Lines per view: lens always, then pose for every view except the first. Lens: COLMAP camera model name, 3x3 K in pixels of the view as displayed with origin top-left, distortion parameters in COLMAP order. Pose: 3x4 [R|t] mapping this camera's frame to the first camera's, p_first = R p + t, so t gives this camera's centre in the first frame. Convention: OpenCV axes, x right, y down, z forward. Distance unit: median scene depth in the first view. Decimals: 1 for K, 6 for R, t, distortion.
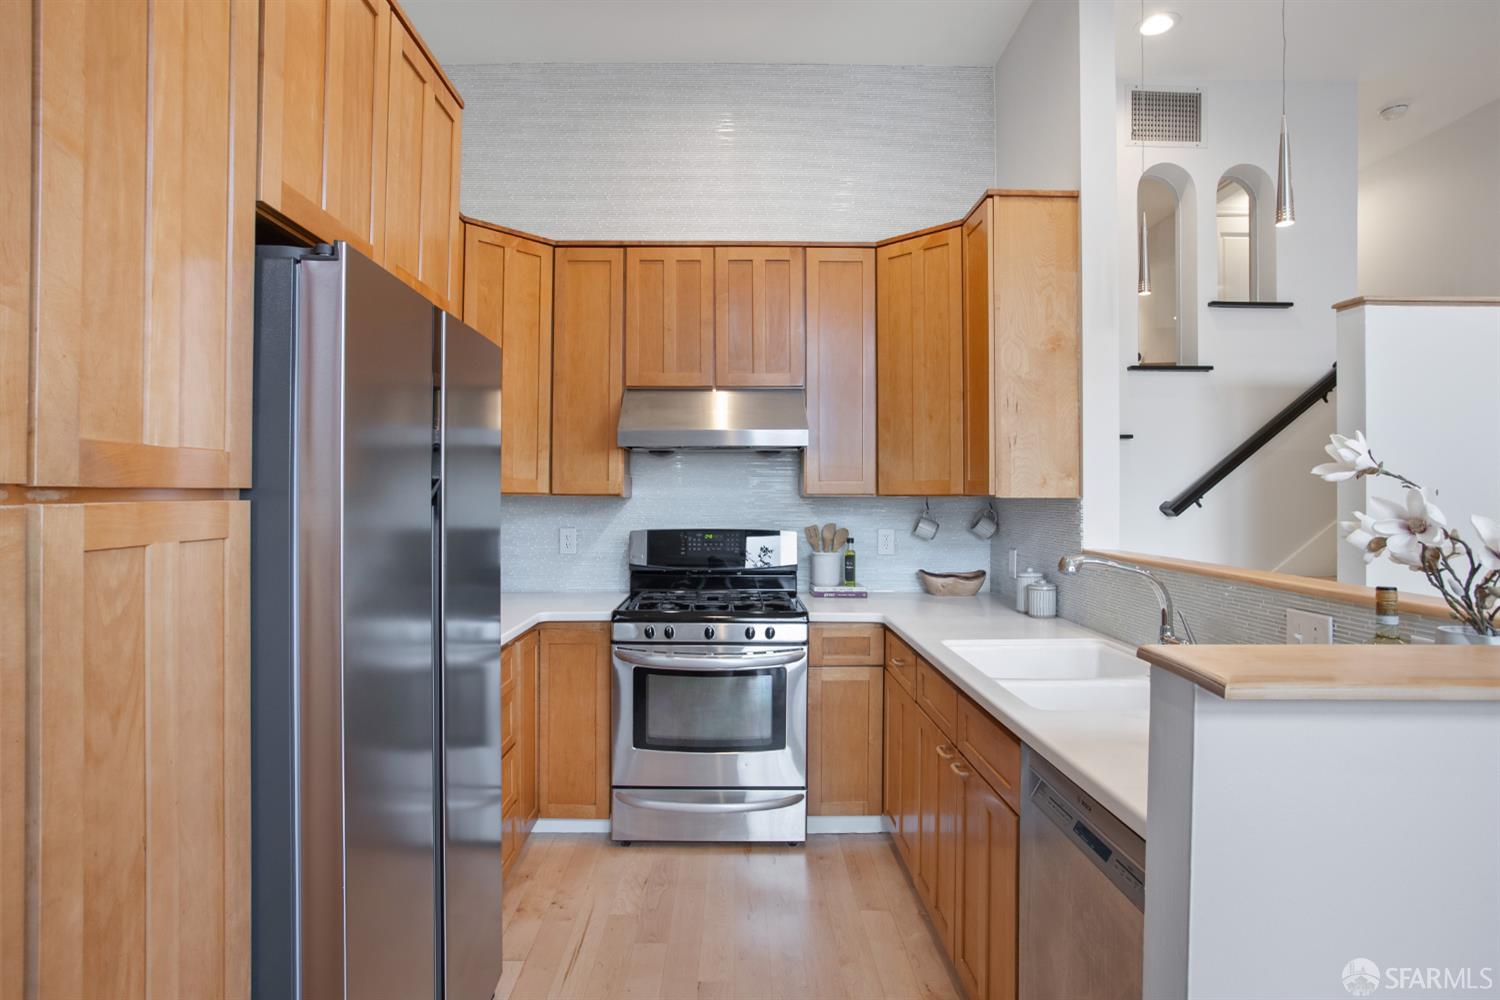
lens RADIAL K [[780.9, 0, 736.3], [0, 780.9, 491.1], [0, 0, 1]] dist [-0.042729, 0.015638]
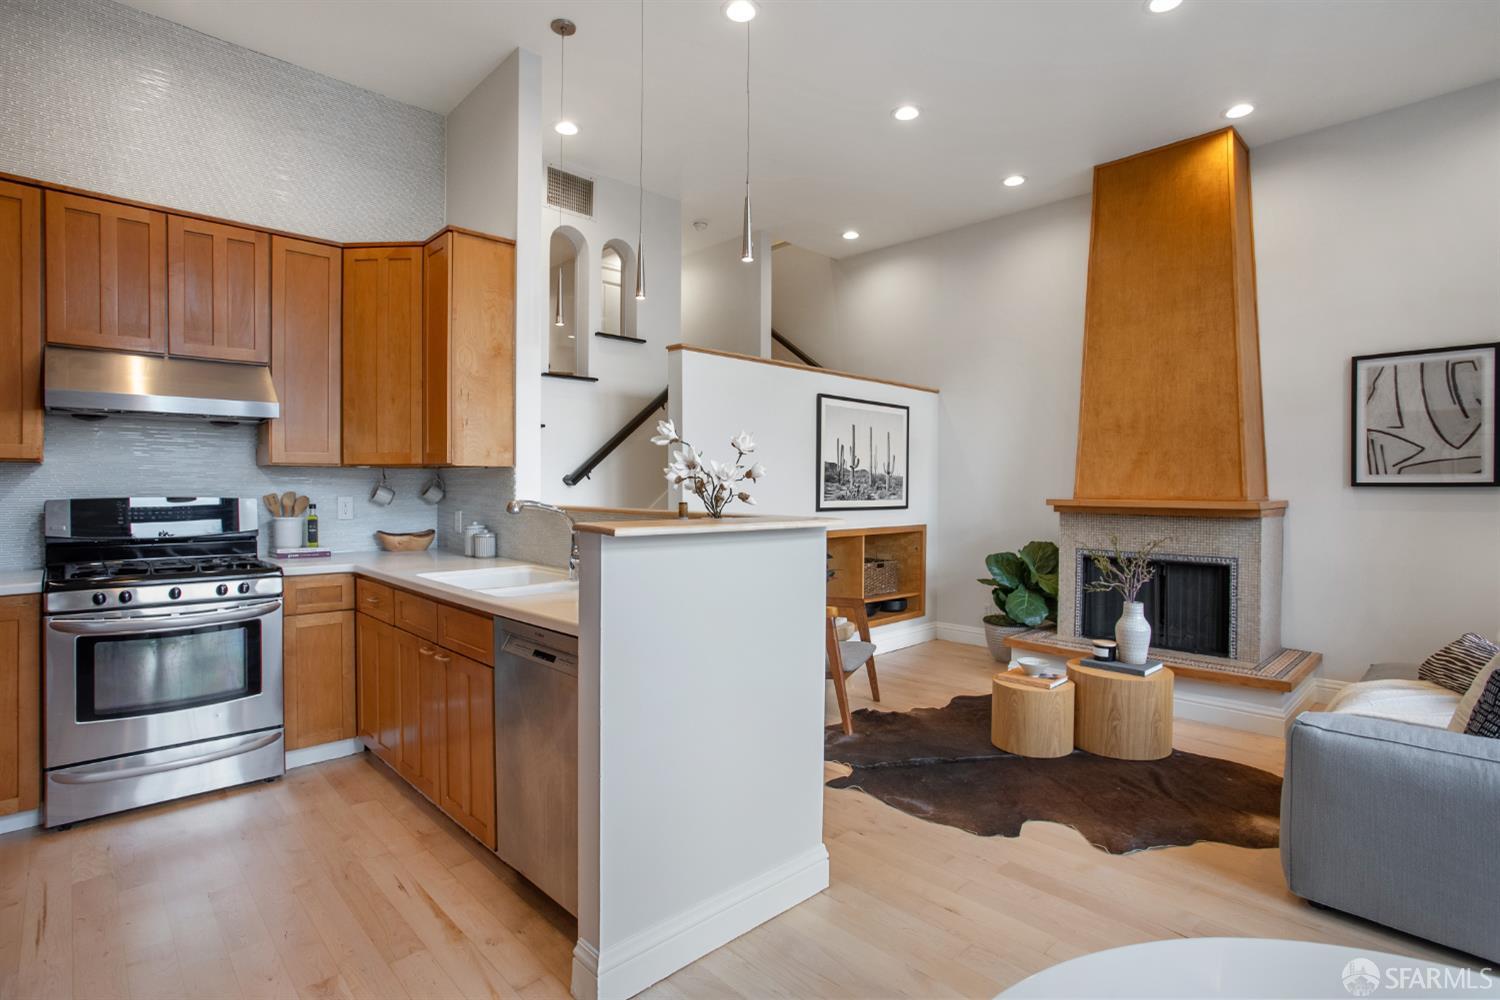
lens RADIAL K [[742.6, 0, 744.1], [0, 742.6, 493.3], [0, 0, 1]] dist [-0.057300, 0.024352]
pose [[0.727130, -0.007261, 0.686462, -0.139299], [-0.003155, 0.999898, 0.013918, 0.032816], [-0.686493, -0.012286, 0.727033, -0.202568]]
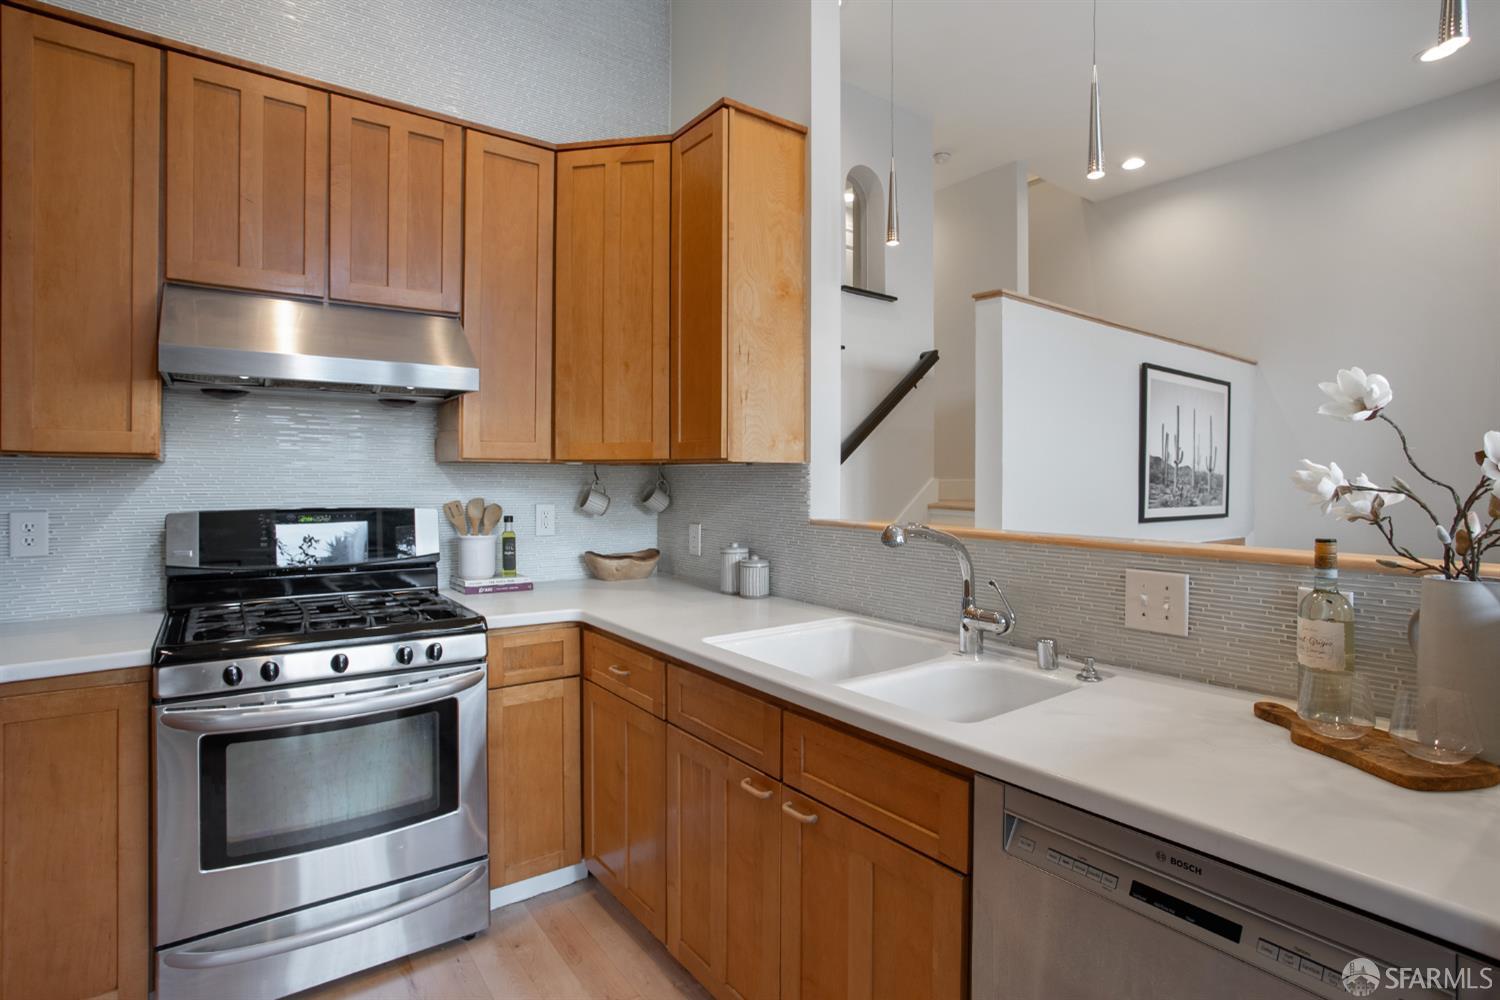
lens RADIAL K [[742.6, 0, 737.1], [0, 742.6, 482.0], [0, 0, 1]] dist [-0.057300, 0.024352]
pose [[0.815296, -0.001047, 0.579043, -0.114593], [-0.004445, 0.999958, 0.008067, 0.021744], [-0.579027, -0.009151, 0.815257, 0.299458]]
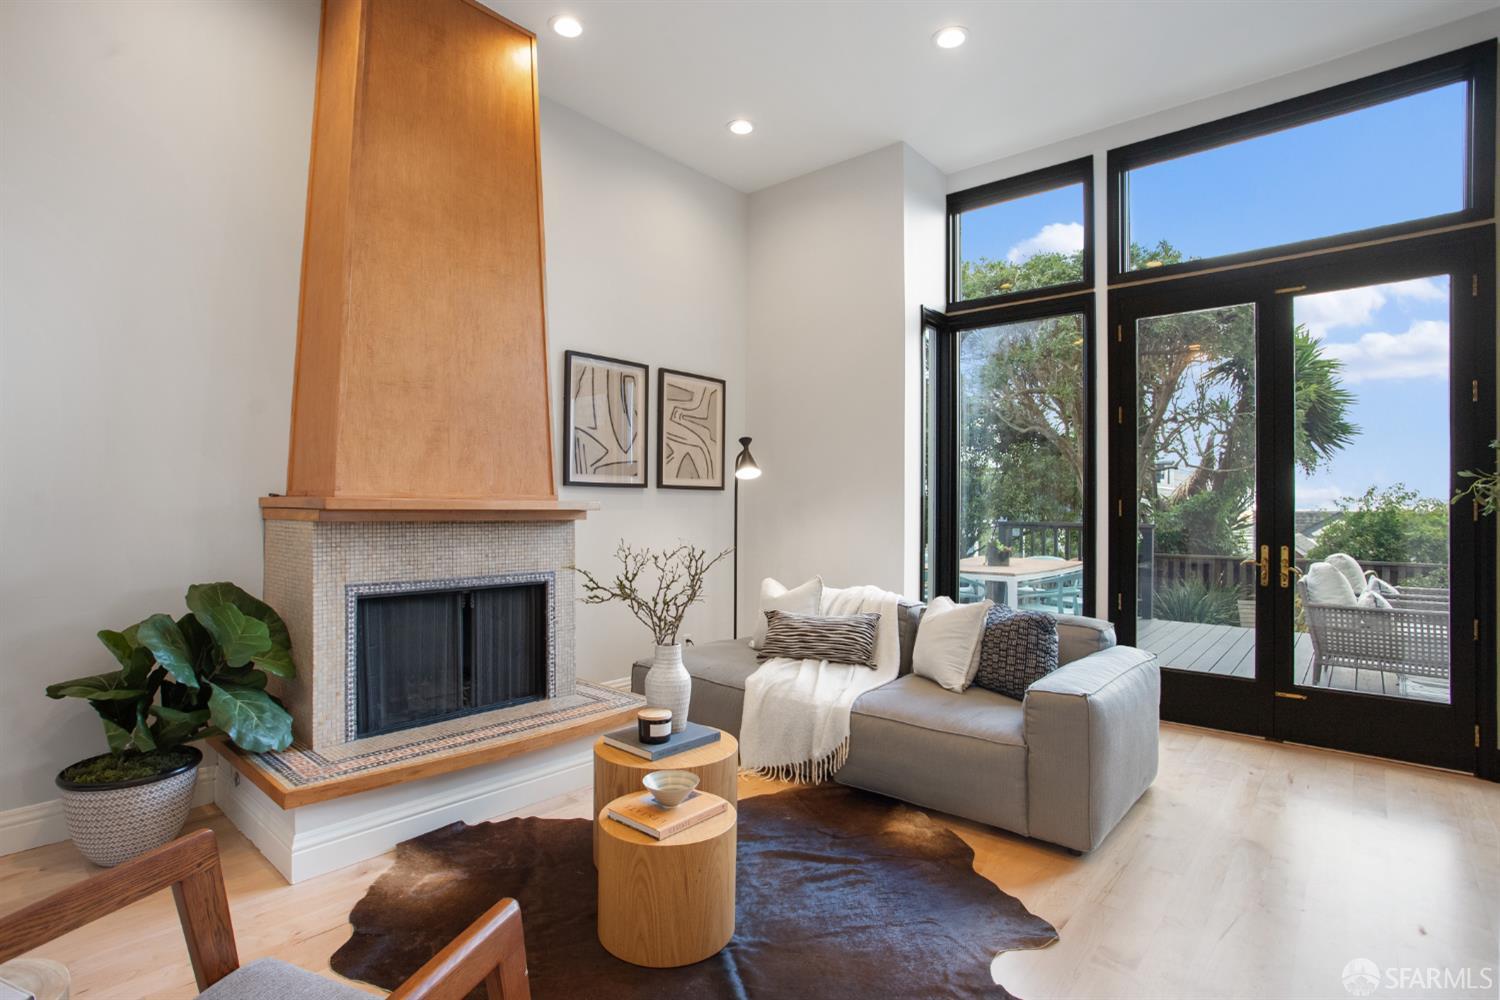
lens RADIAL K [[742.6, 0, 750.6], [0, 742.6, 499.5], [0, 0, 1]] dist [-0.057300, 0.024352]
pose [[-0.752049, -0.005518, 0.659084, 0.514608], [-0.014476, 0.999862, -0.008148, 0.067404], [-0.658948, -0.015669, -0.752025, 0.800023]]
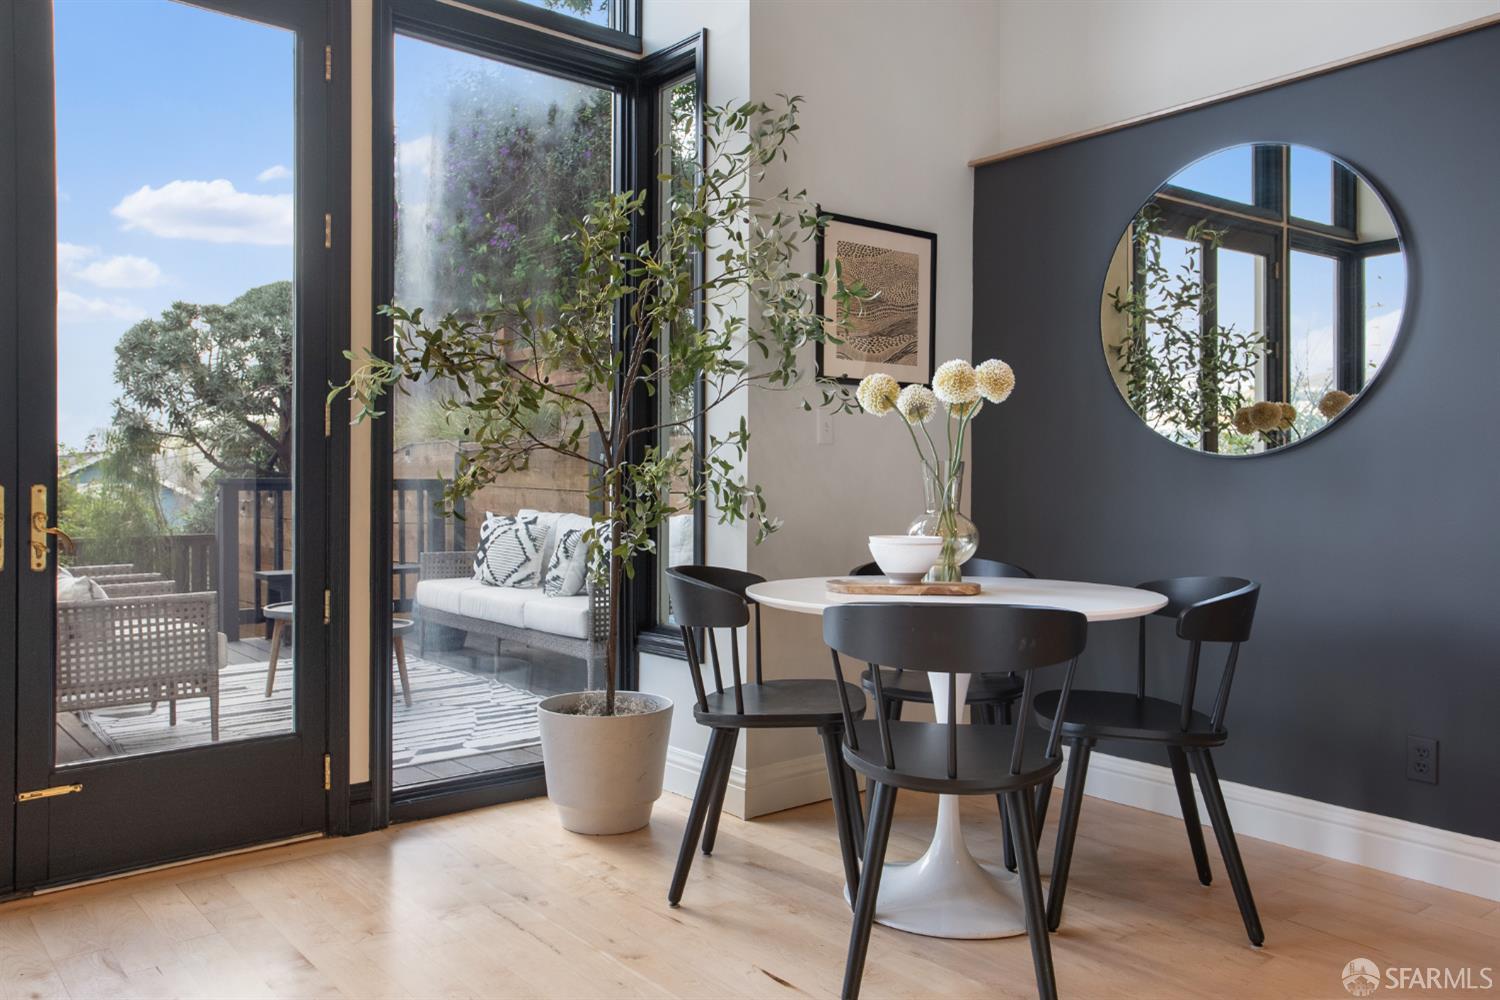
lens RADIAL K [[1134.5, 0, 746.8], [0, 1134.5, 478.1], [0, 0, 1]] dist [0.031117, 0.006976]
pose [[-0.781562, -0.007985, -0.623776, 0.774772], [-0.004982, 0.999966, -0.006558, 0.121129], [0.623808, -0.002018, -0.781575, 0.371194]]
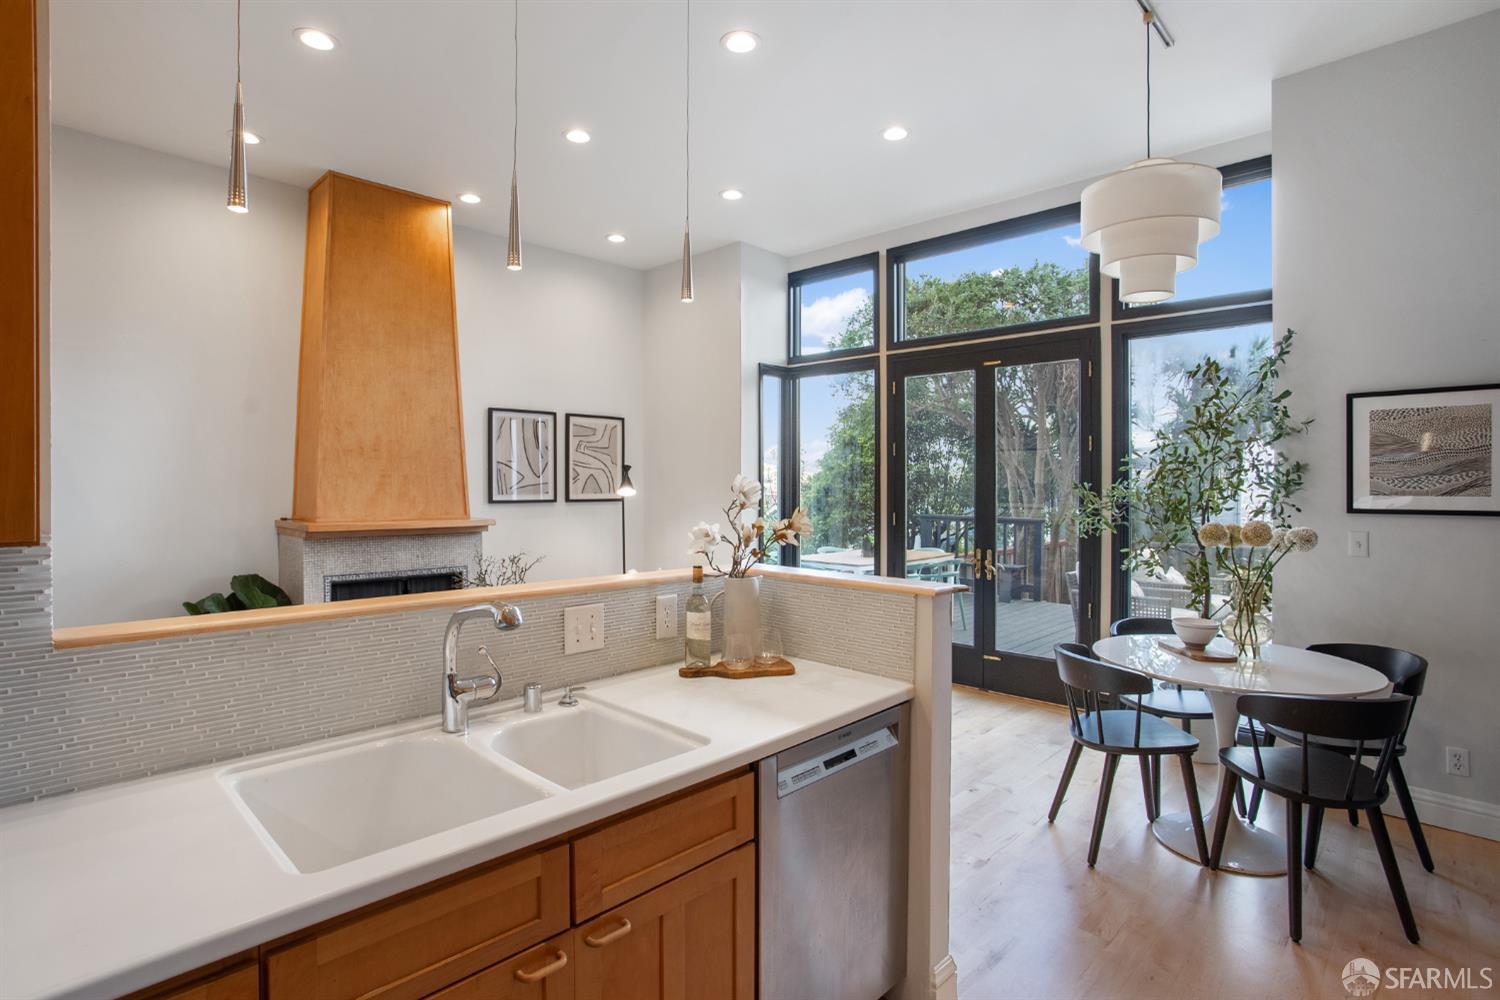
lens RADIAL K [[742.6, 0, 741.4], [0, 742.6, 497.4], [0, 0, 1]] dist [-0.057300, 0.024352]
pose [[-0.707049, -0.021024, 0.706852, -0.155614], [-0.011064, 0.999765, 0.018669, -0.022995], [-0.707078, 0.005380, -0.707115, 0.898103]]
